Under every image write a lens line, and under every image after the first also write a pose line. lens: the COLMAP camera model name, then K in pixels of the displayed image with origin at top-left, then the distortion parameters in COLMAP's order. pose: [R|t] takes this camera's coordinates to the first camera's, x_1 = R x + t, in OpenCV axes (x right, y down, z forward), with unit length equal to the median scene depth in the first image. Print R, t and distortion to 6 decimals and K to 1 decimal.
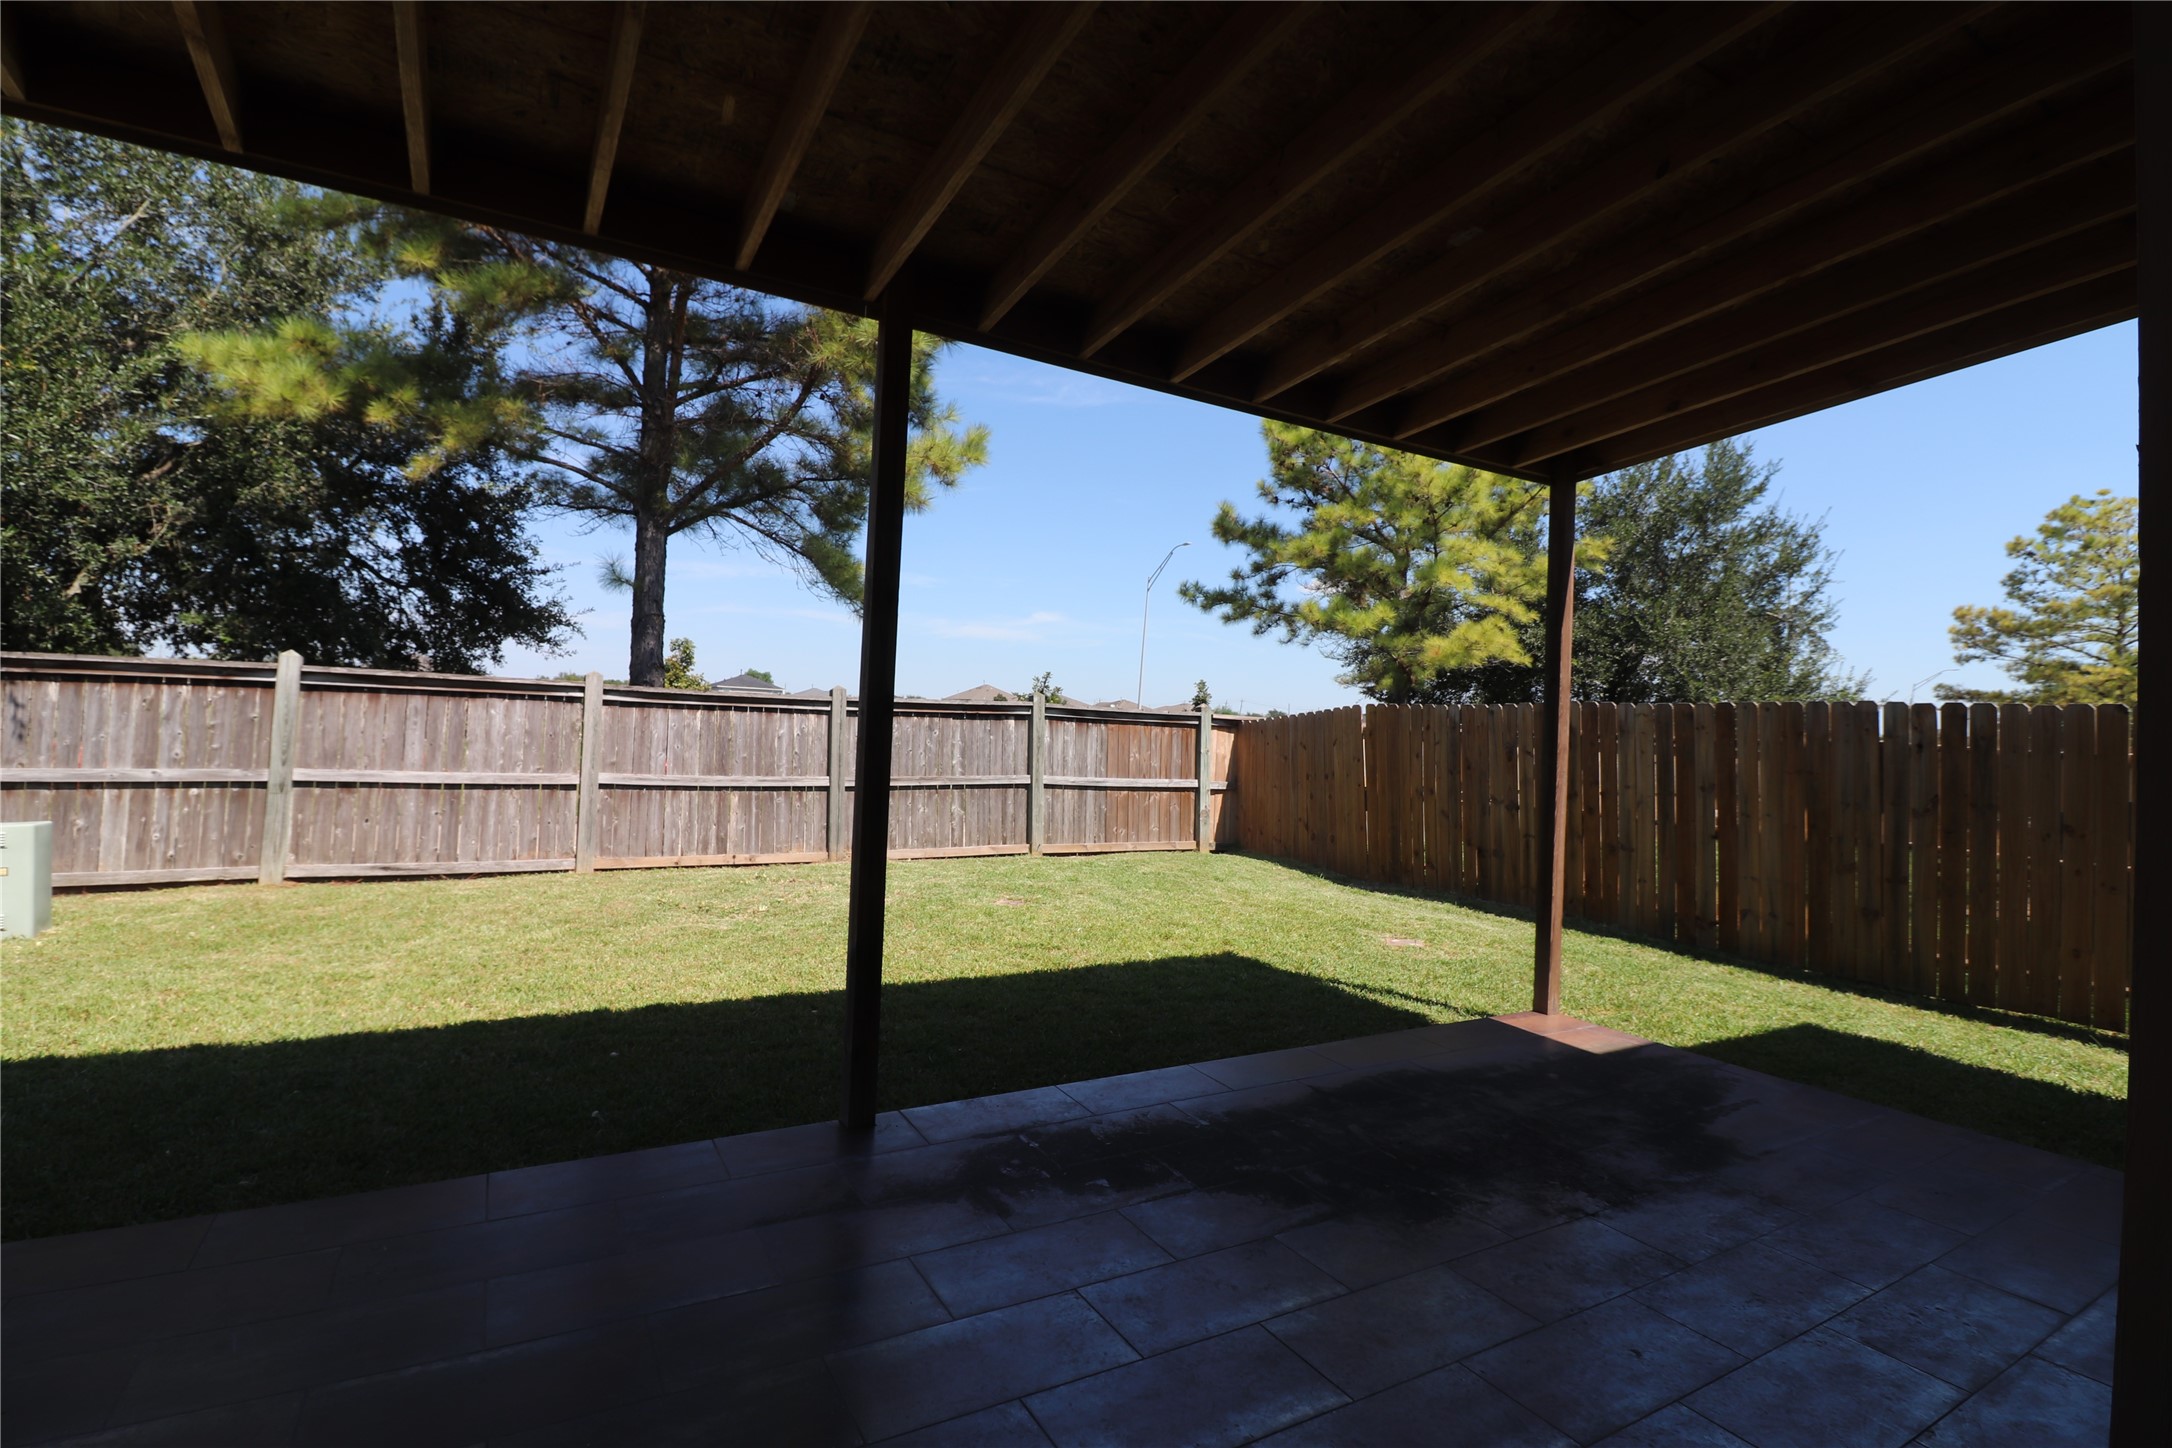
lens RADIAL K [[1003.0, 0, 1083.9], [0, 1003.0, 724.6], [0, 0, 1]] dist [-0.010582, -0.000099]
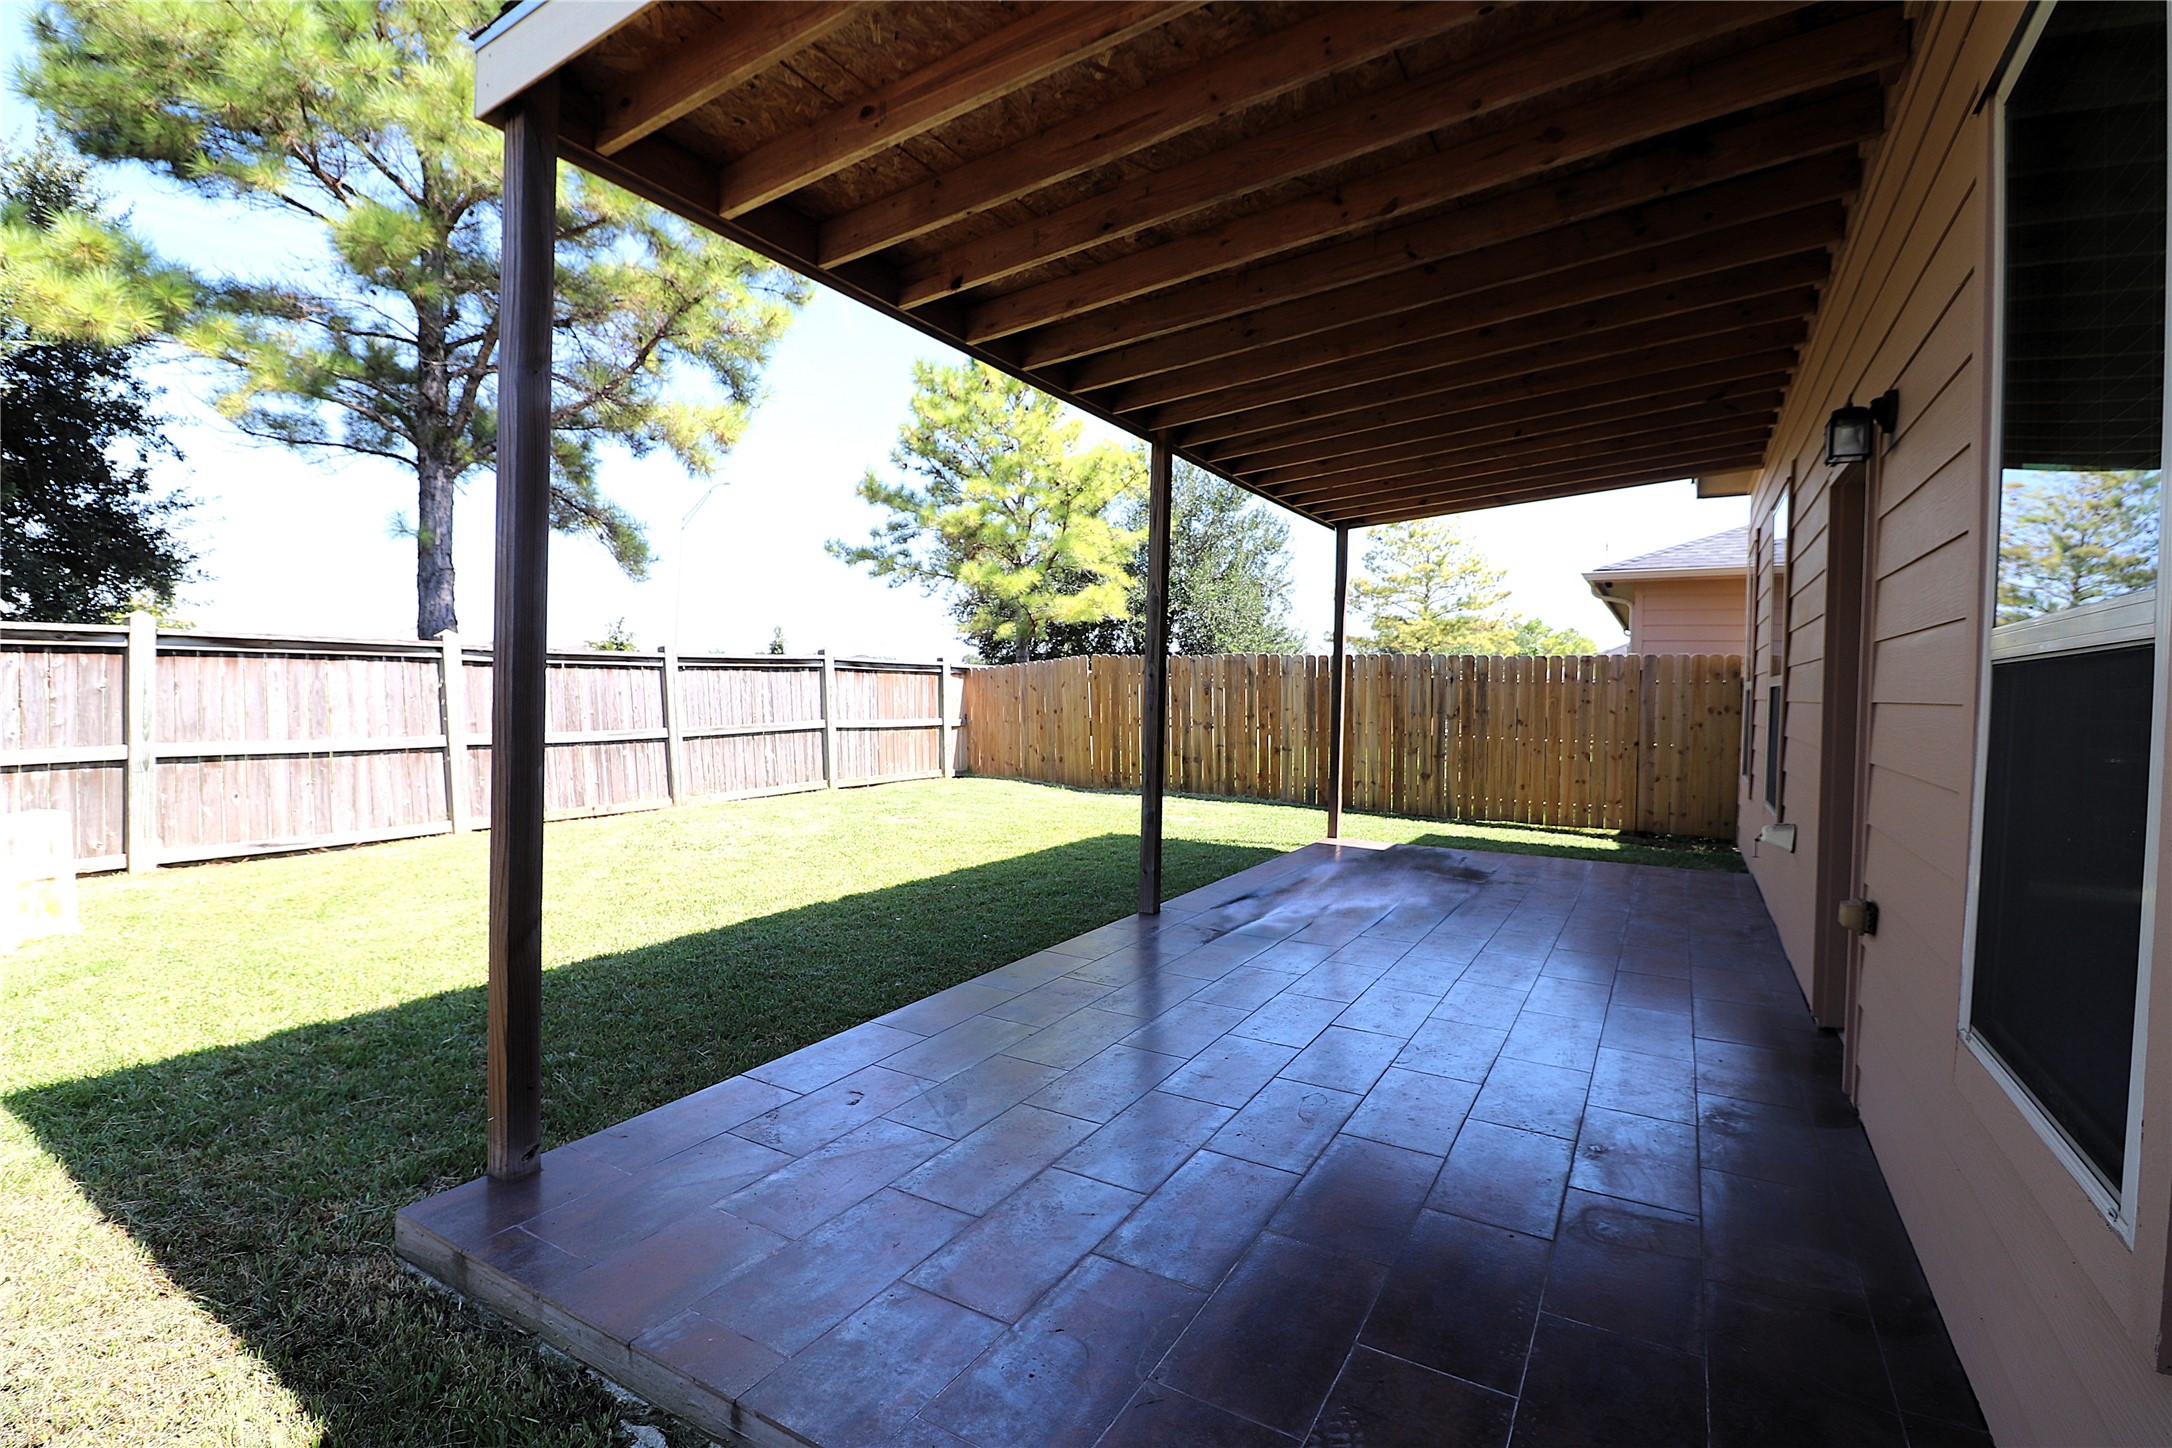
lens RADIAL K [[997.2, 0, 1088.3], [0, 997.2, 724.4], [0, 0, 1]] dist [-0.003458, -0.001415]
pose [[0.871143, -0.044264, 0.489030, -0.362417], [0.015394, 0.997901, 0.062902, -0.011630], [-0.490788, -0.047268, 0.869996, -0.139265]]
